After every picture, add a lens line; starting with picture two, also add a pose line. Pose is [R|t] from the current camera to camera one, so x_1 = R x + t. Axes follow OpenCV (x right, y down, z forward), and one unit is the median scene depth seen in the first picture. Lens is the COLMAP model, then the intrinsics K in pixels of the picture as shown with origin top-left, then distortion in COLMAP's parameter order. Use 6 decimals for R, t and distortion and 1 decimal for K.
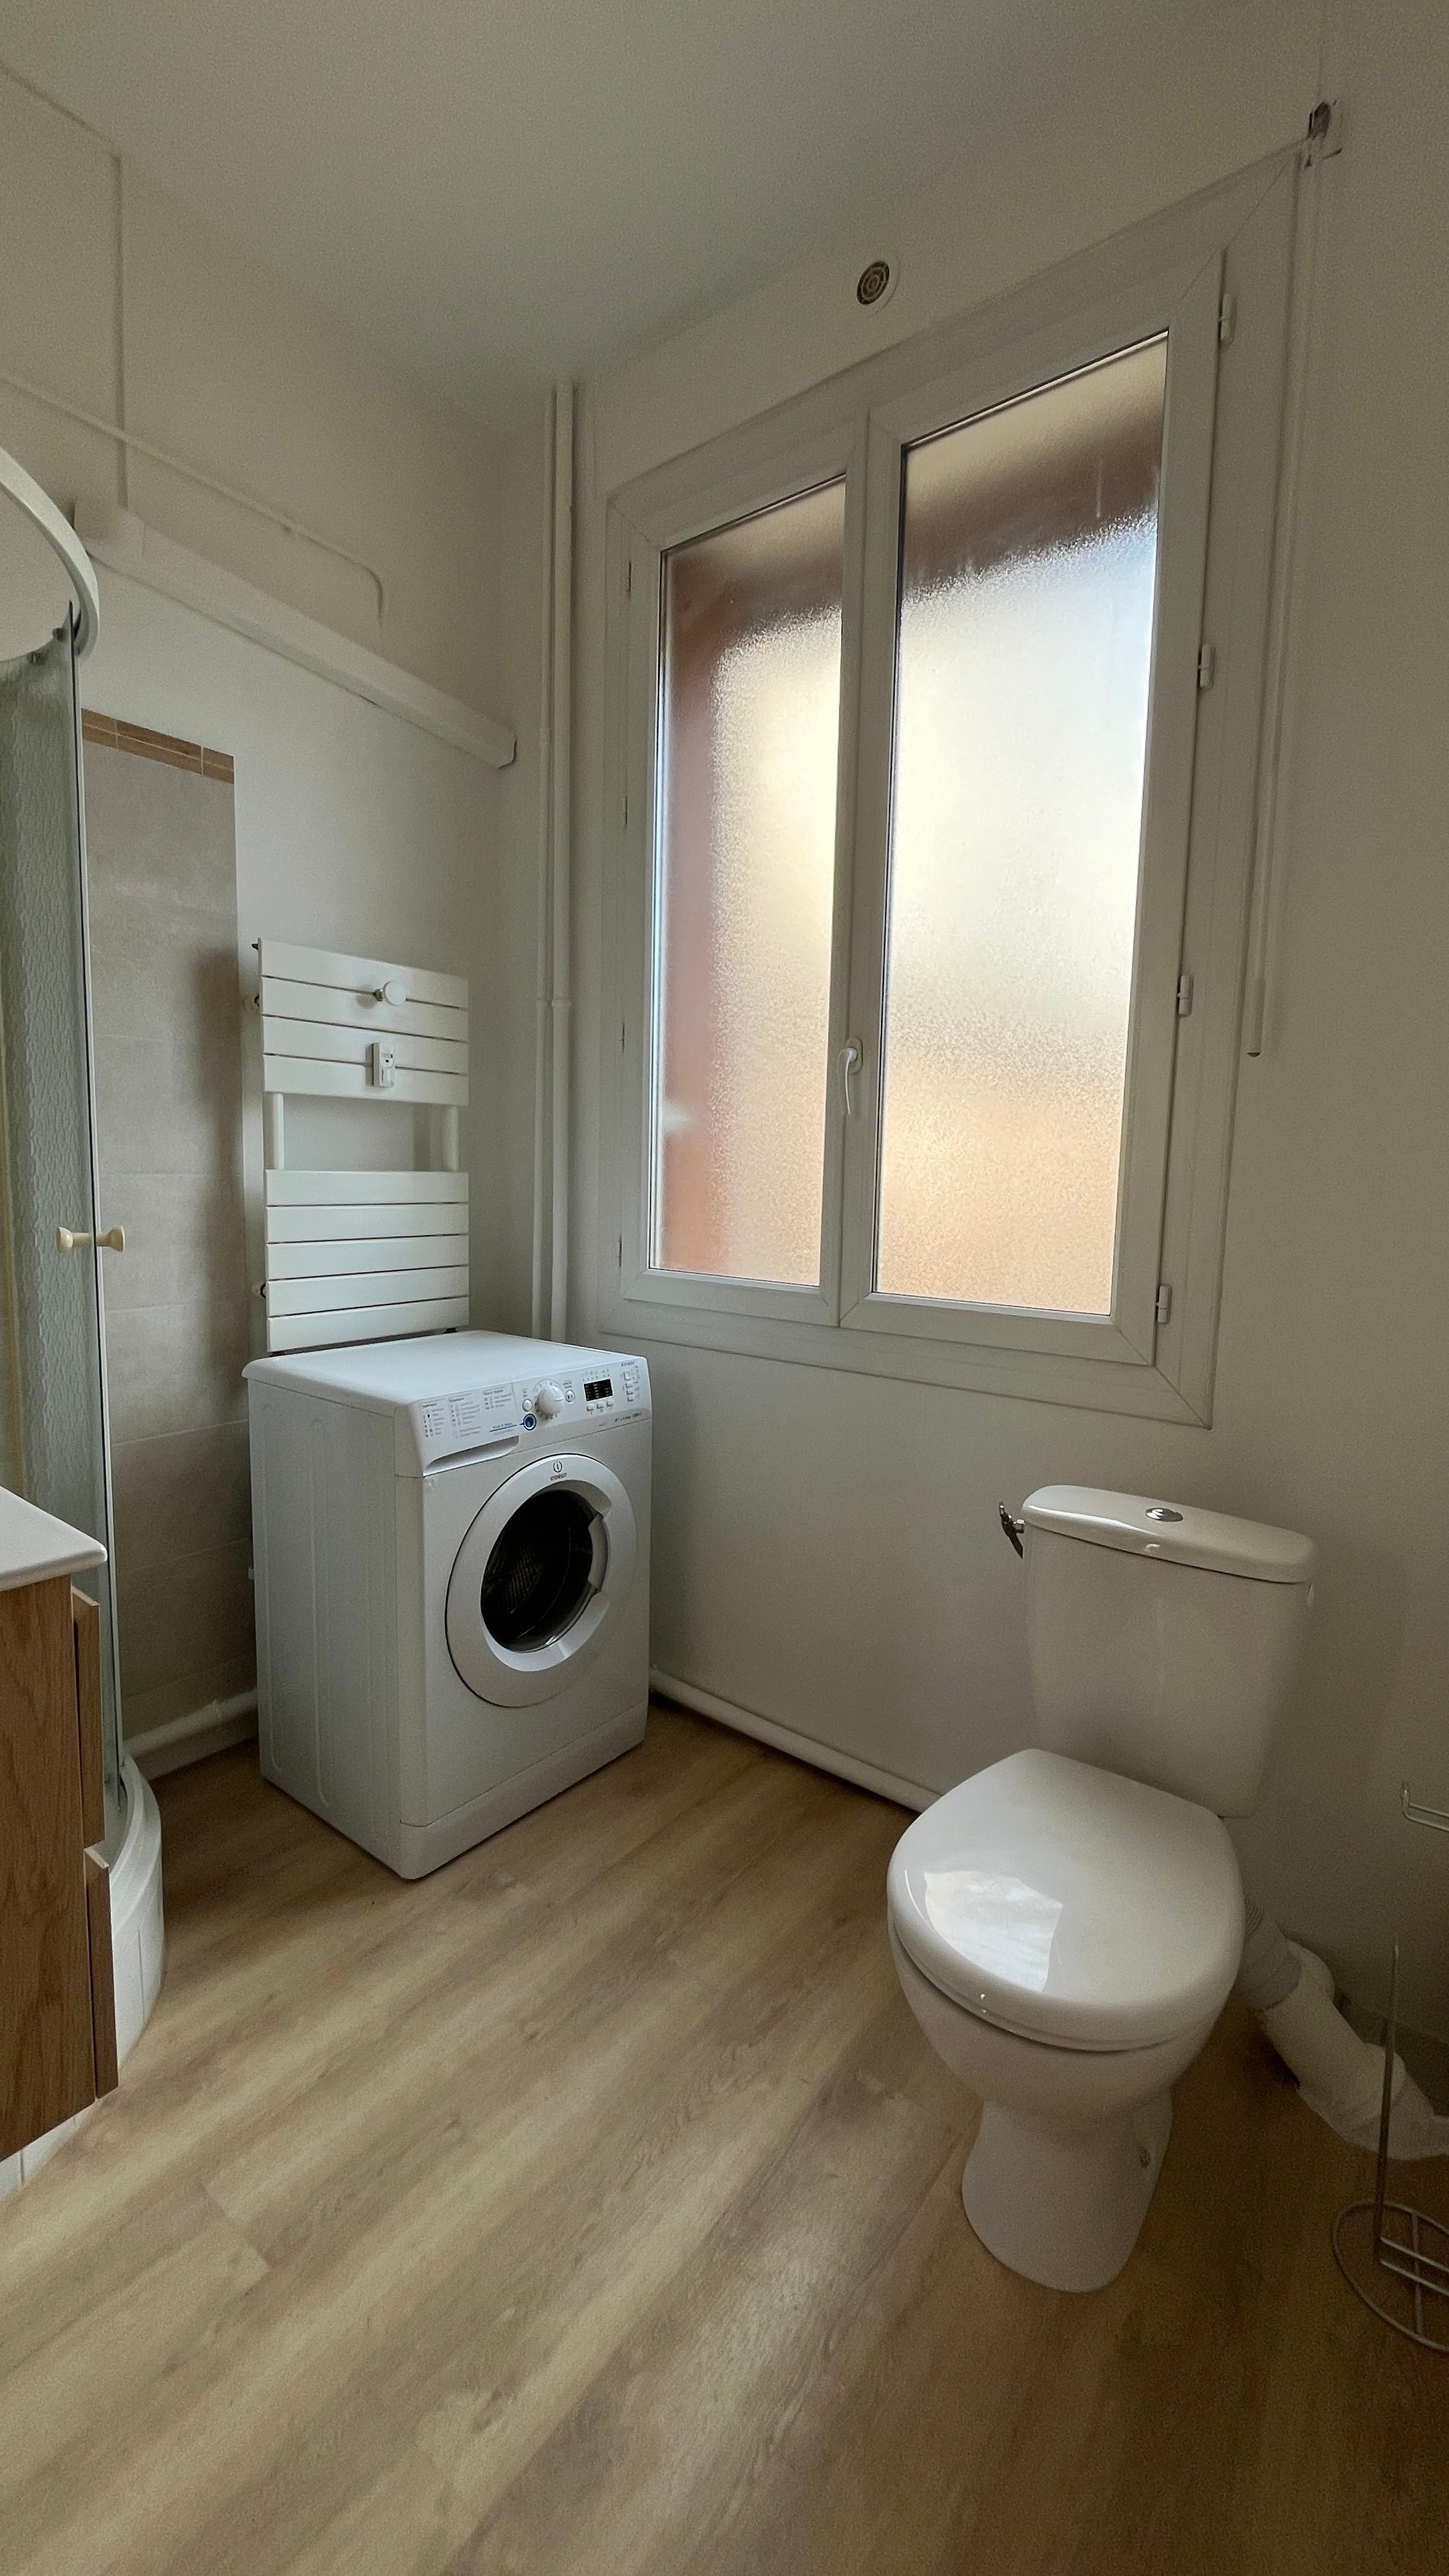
lens RADIAL K [[1039.0, 0, 732.7], [0, 1039.0, 1276.1], [0, 0, 1]] dist [-0.001381, 0.000241]
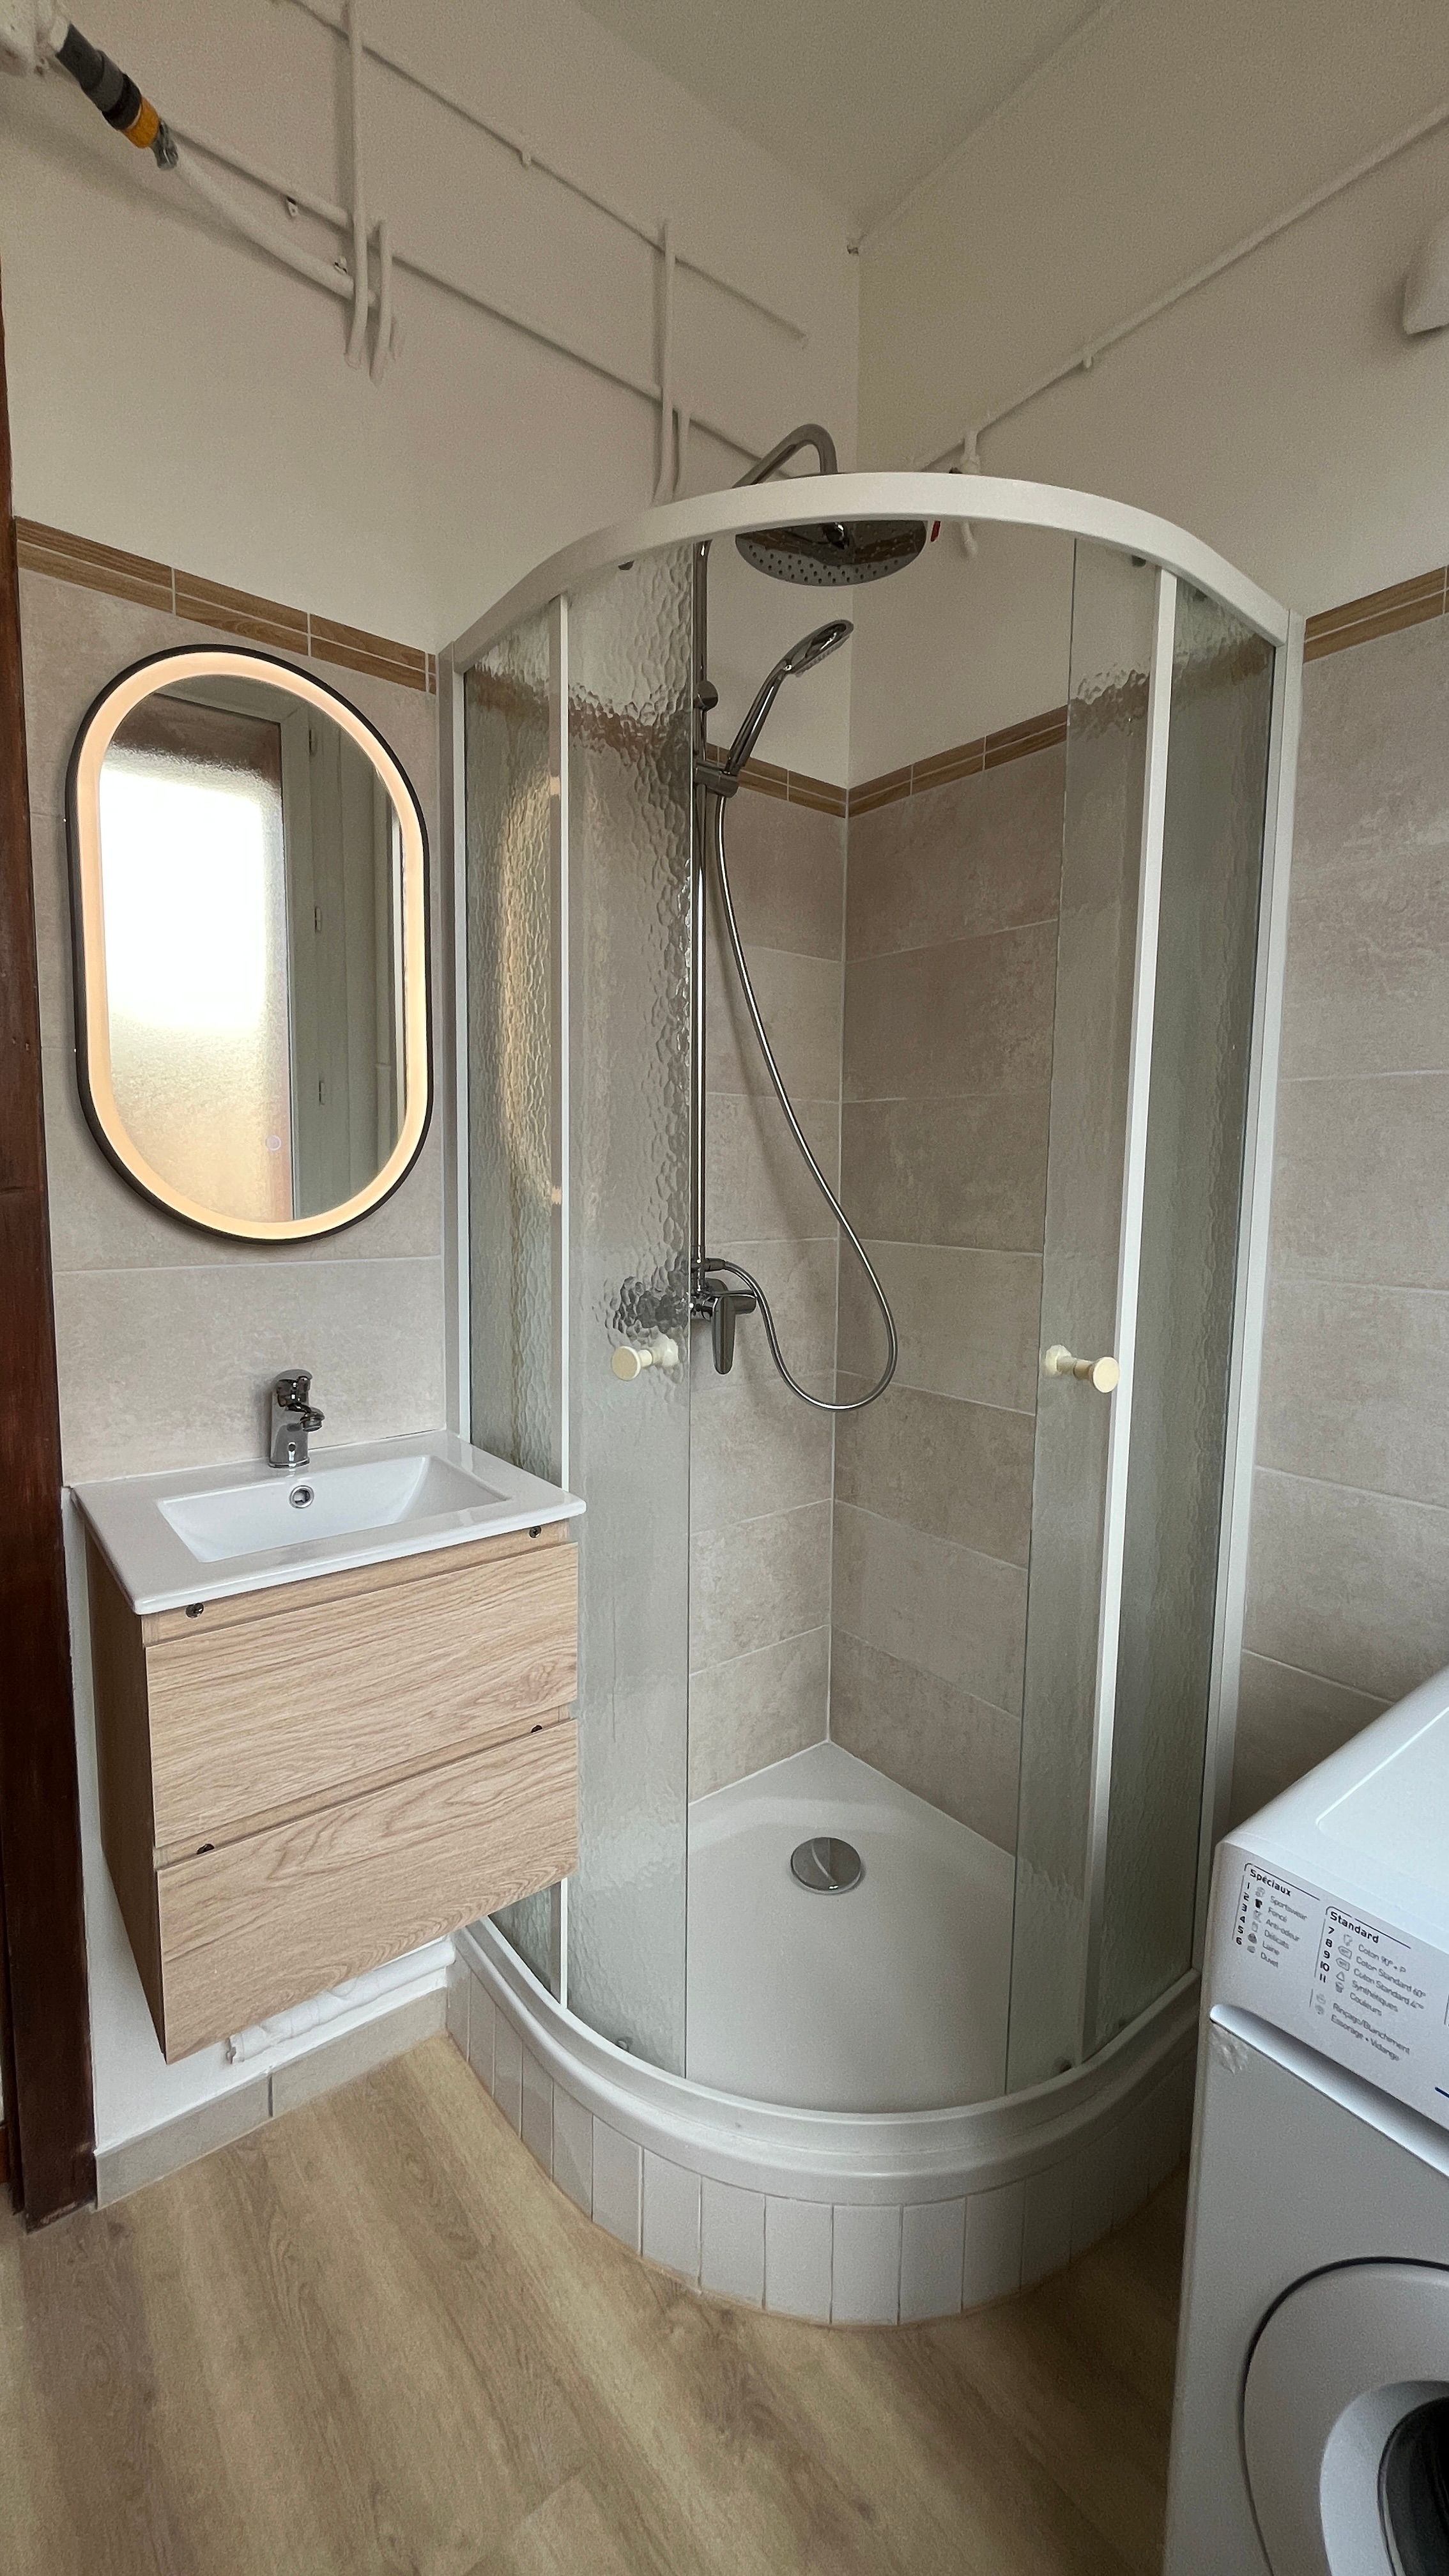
lens RADIAL K [[1039.0, 0, 732.7], [0, 1039.0, 1276.1], [0, 0, 1]] dist [-0.001381, 0.000241]
pose [[-0.236101, 0.070450, -0.969171, 0.180895], [-0.124184, 0.987003, 0.101999, -0.161248], [0.963761, 0.144438, -0.224283, 1.009653]]
